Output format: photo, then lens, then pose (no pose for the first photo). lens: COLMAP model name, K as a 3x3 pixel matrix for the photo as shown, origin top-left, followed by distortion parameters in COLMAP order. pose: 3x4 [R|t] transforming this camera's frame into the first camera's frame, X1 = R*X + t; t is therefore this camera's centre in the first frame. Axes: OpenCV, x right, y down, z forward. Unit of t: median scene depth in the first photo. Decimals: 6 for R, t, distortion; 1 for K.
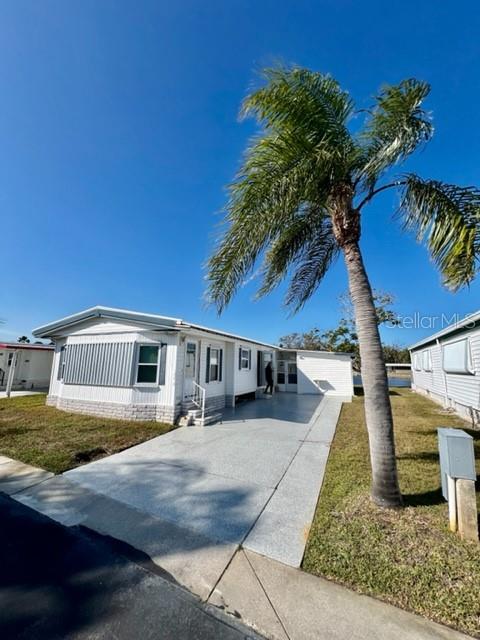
lens RADIAL K [[256.0, 0, 242.1], [0, 256.0, 319.0], [0, 0, 1]] dist [-0.004362, 0.001427]
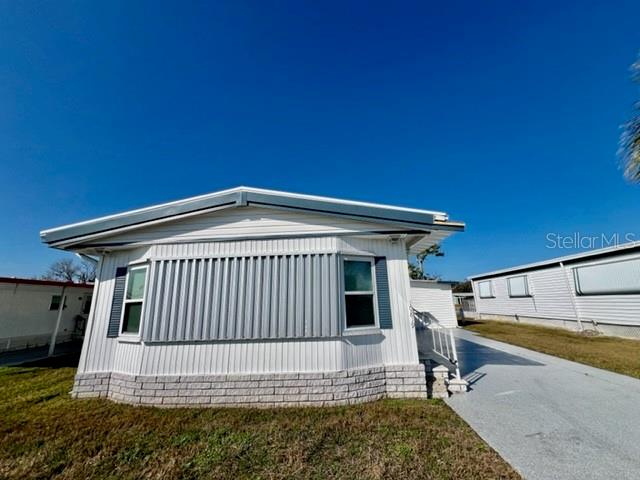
lens RADIAL K [[256.0, 0, 321.1], [0, 256.0, 238.5], [0, 0, 1]] dist [-0.004362, 0.001427]
pose [[0.934516, 0.045244, 0.353033, -0.531264], [-0.019610, 0.996926, -0.075854, 0.083780], [-0.355380, 0.063964, 0.932531, 0.408739]]
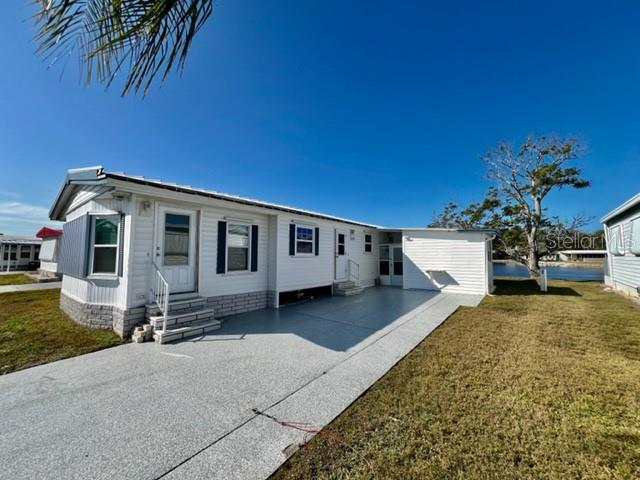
lens RADIAL K [[256.0, 0, 320.2], [0, 256.0, 238.9], [0, 0, 1]] dist [-0.004362, 0.001427]
pose [[0.964023, -0.026981, -0.264447, 0.286664], [0.057137, 0.992614, 0.107014, 0.097595], [0.259606, -0.118274, 0.958445, 0.415679]]
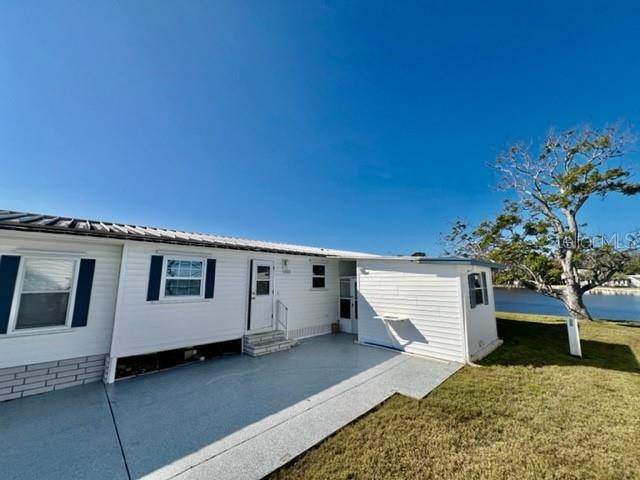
lens RADIAL K [[256.0, 0, 318.9], [0, 256.0, 238.8], [0, 0, 1]] dist [-0.004362, 0.001427]
pose [[0.920942, -0.075655, -0.382286, 0.545527], [0.082298, 0.996607, 0.001029, 0.123894], [0.380911, -0.032409, 0.924044, 0.777643]]
